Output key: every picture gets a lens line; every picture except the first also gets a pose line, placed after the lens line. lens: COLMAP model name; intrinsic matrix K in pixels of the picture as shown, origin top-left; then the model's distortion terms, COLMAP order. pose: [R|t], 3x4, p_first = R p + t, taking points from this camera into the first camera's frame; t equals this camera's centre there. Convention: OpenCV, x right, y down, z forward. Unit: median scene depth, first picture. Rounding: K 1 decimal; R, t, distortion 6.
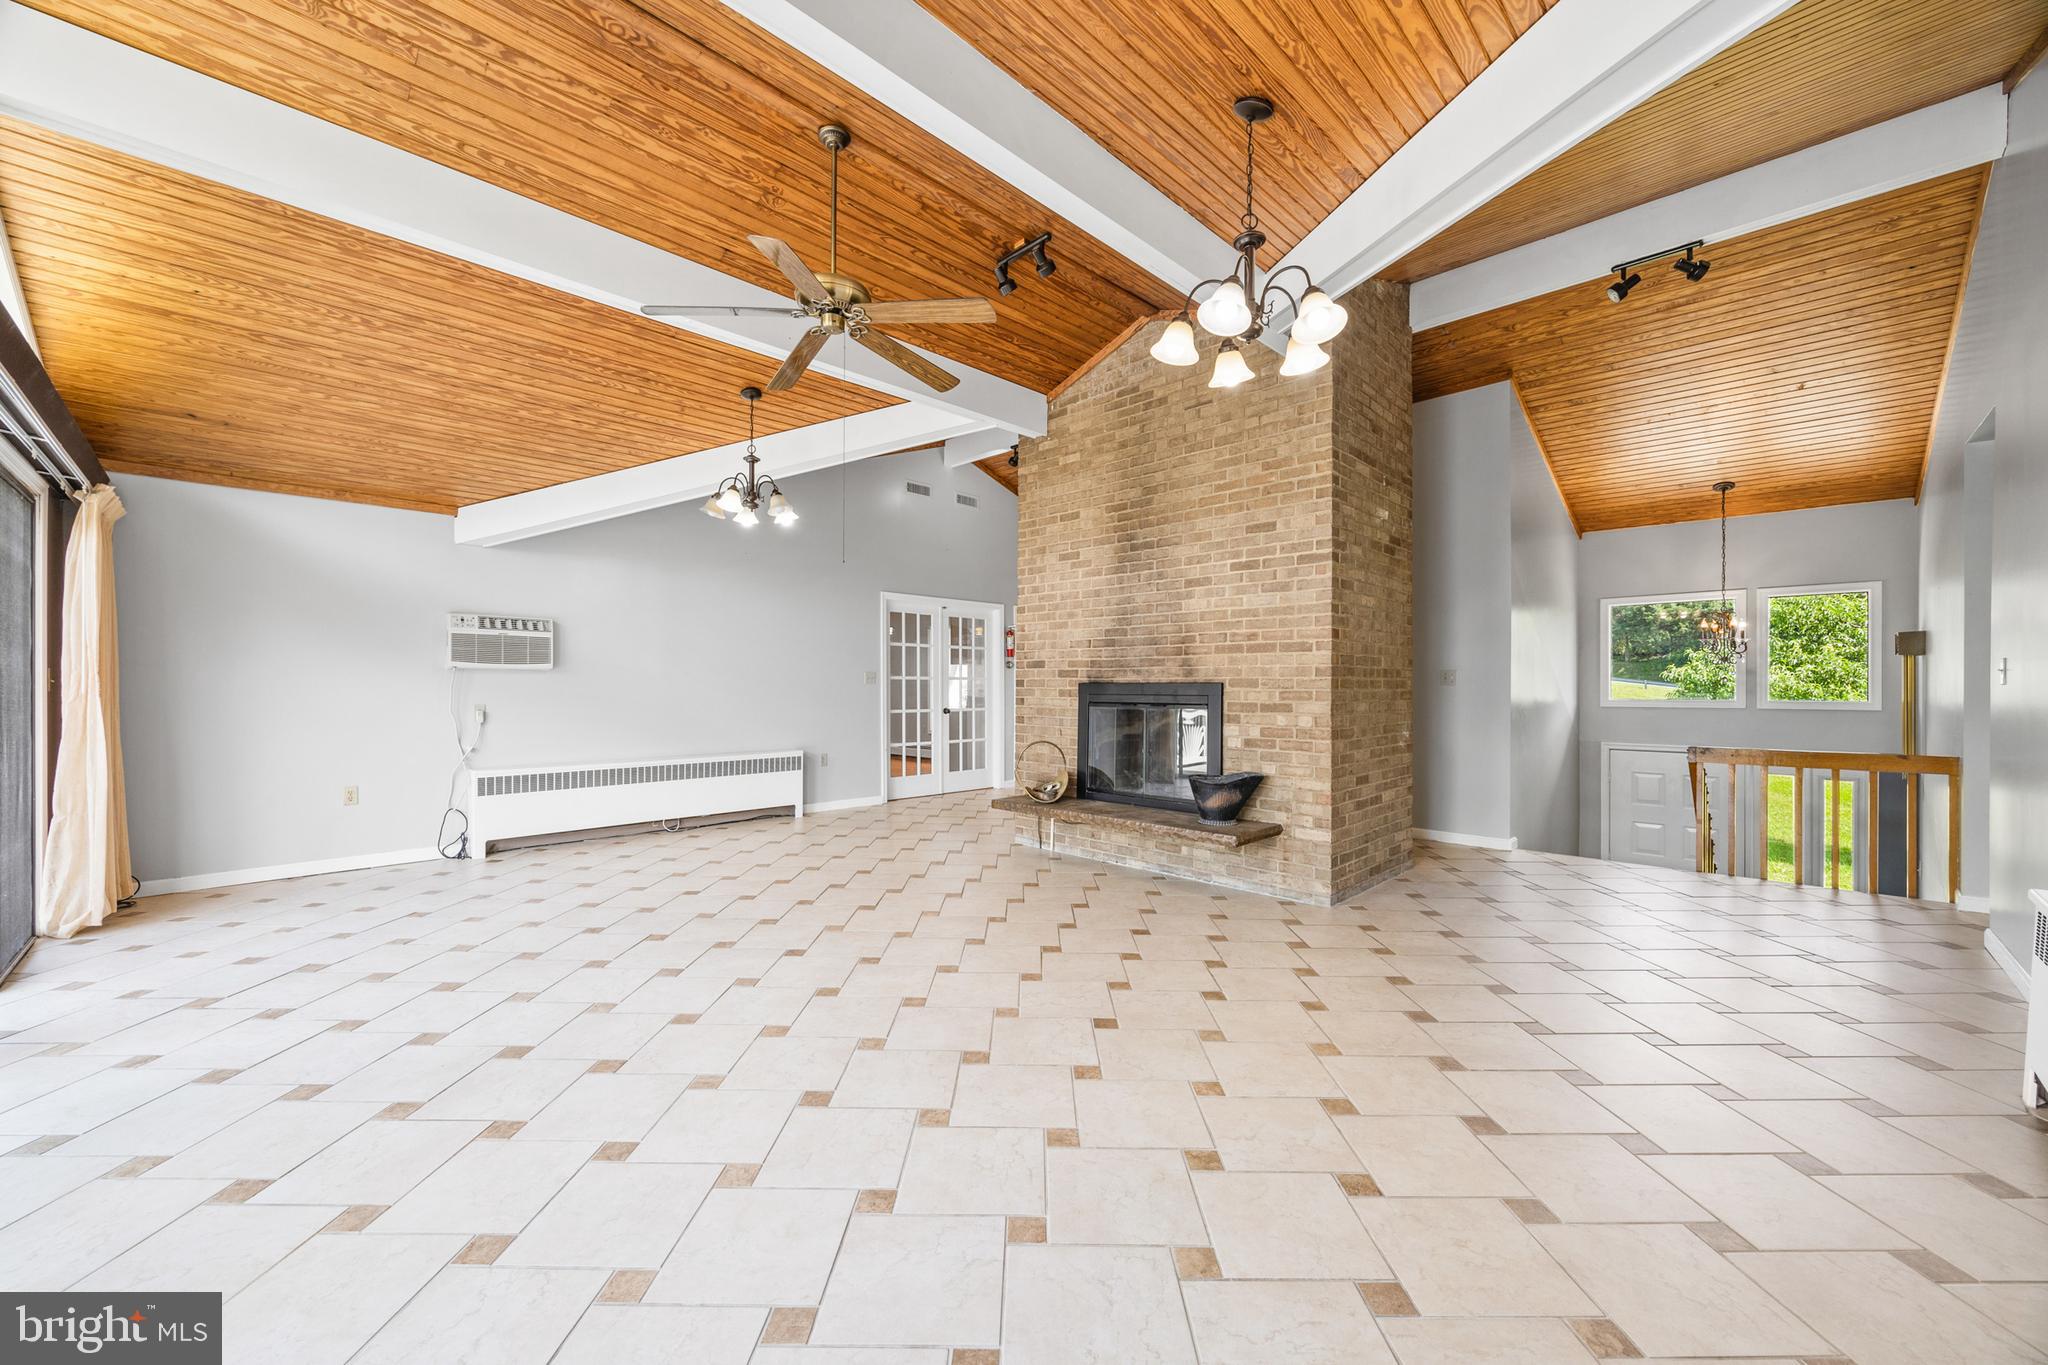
lens RADIAL K [[793.3, 0, 1014.8], [0, 793.3, 686.0], [0, 0, 1]] dist [-0.001450, -0.000290]
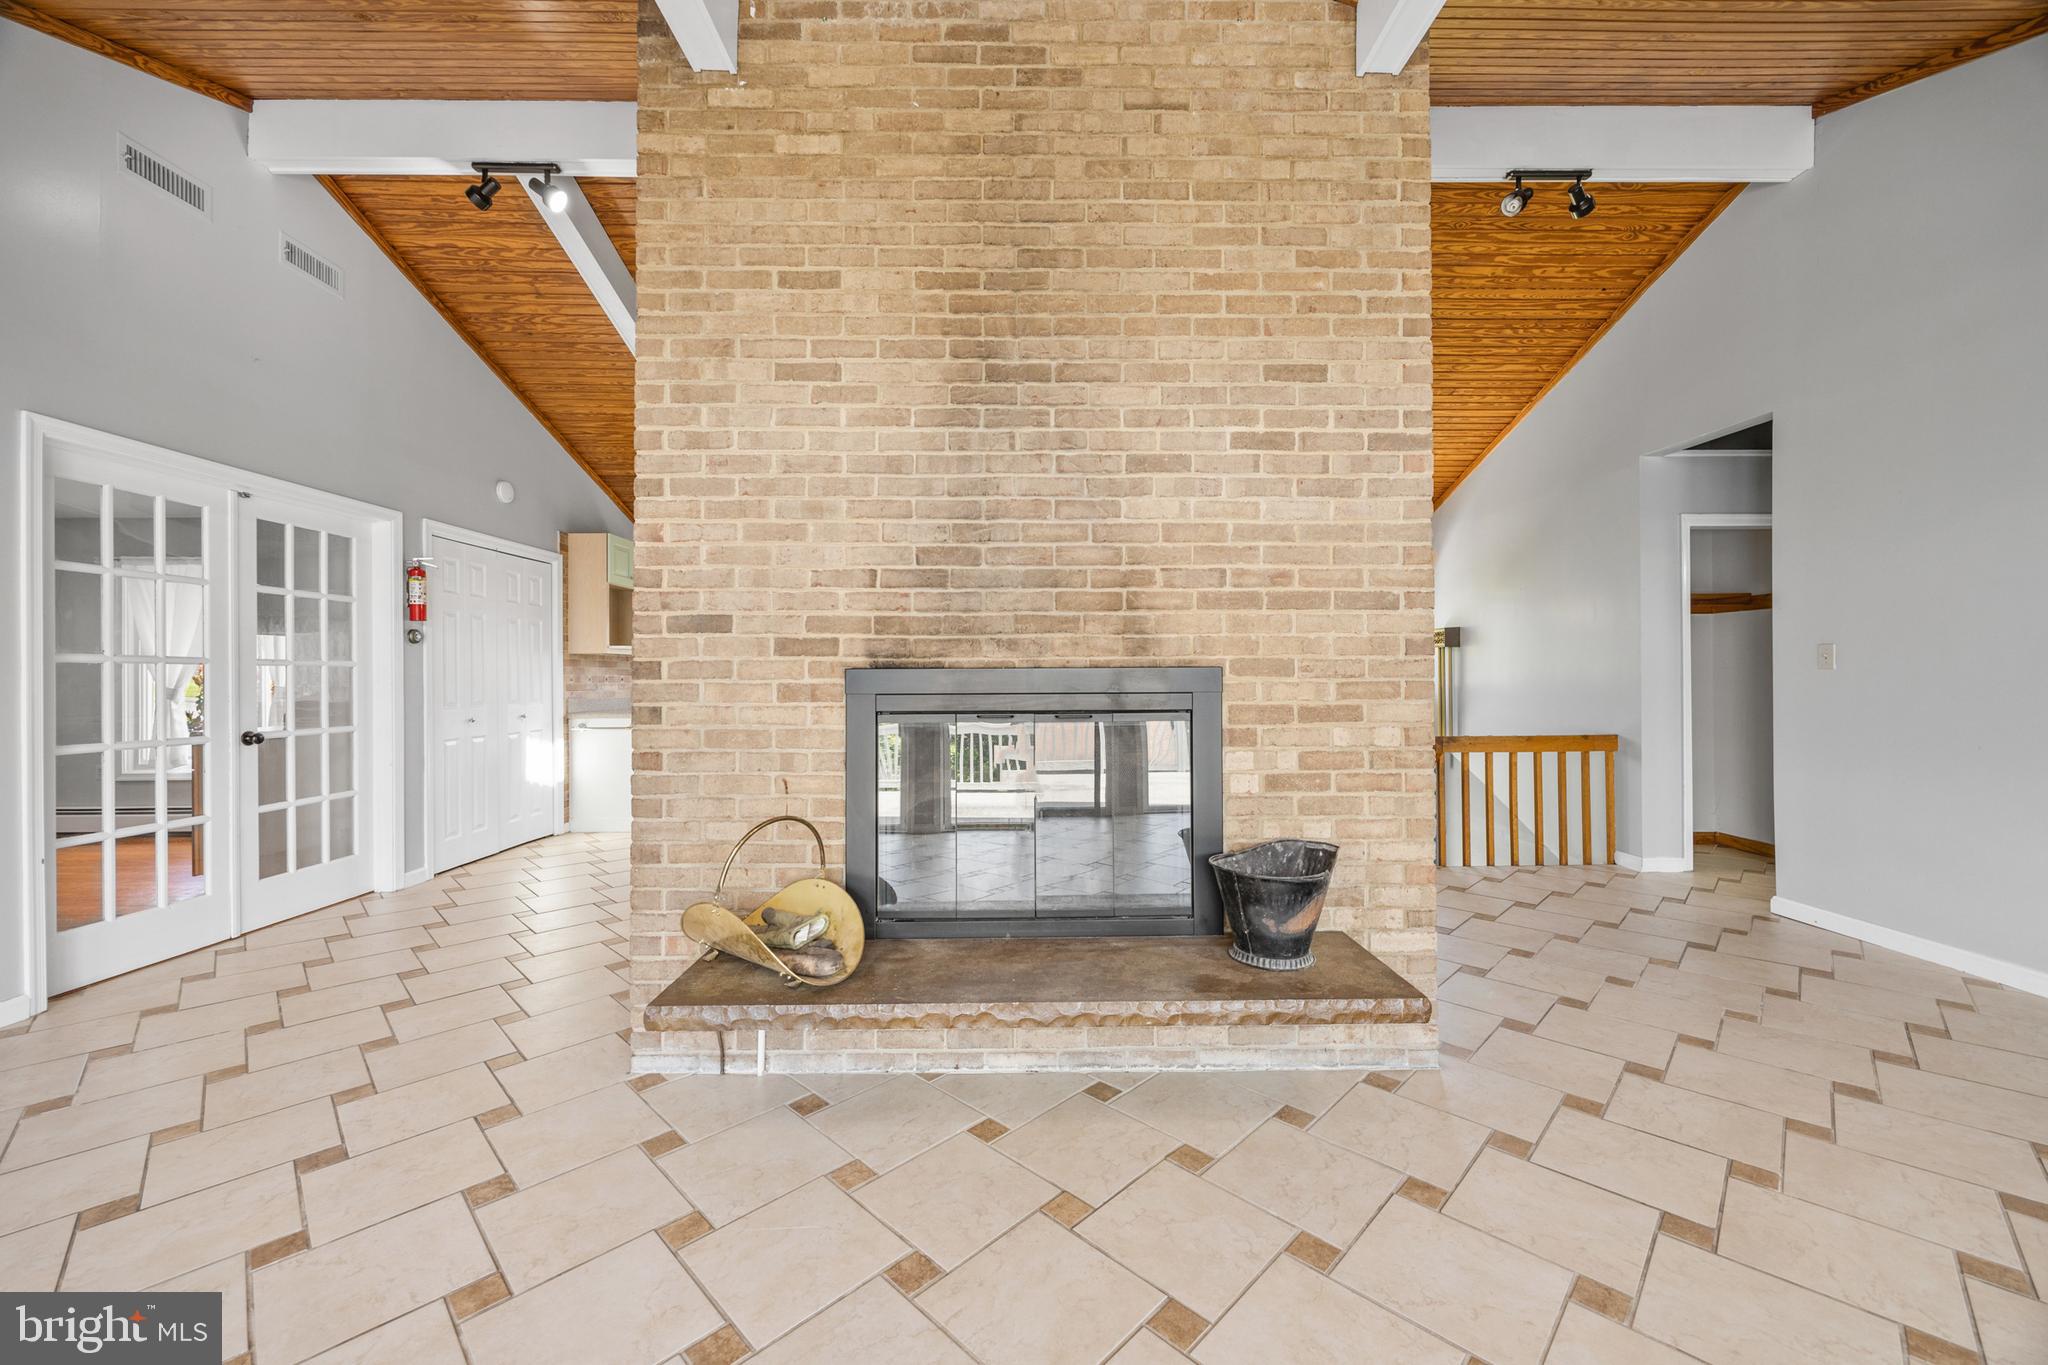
lens RADIAL K [[793.3, 0, 1035.2], [0, 793.3, 673.5], [0, 0, 1]] dist [-0.001450, -0.000290]
pose [[0.694044, -0.001617, 0.719931, -0.175031], [0.005985, 0.999976, -0.003524, 0.001045], [-0.719908, 0.006755, 0.694037, 0.701011]]
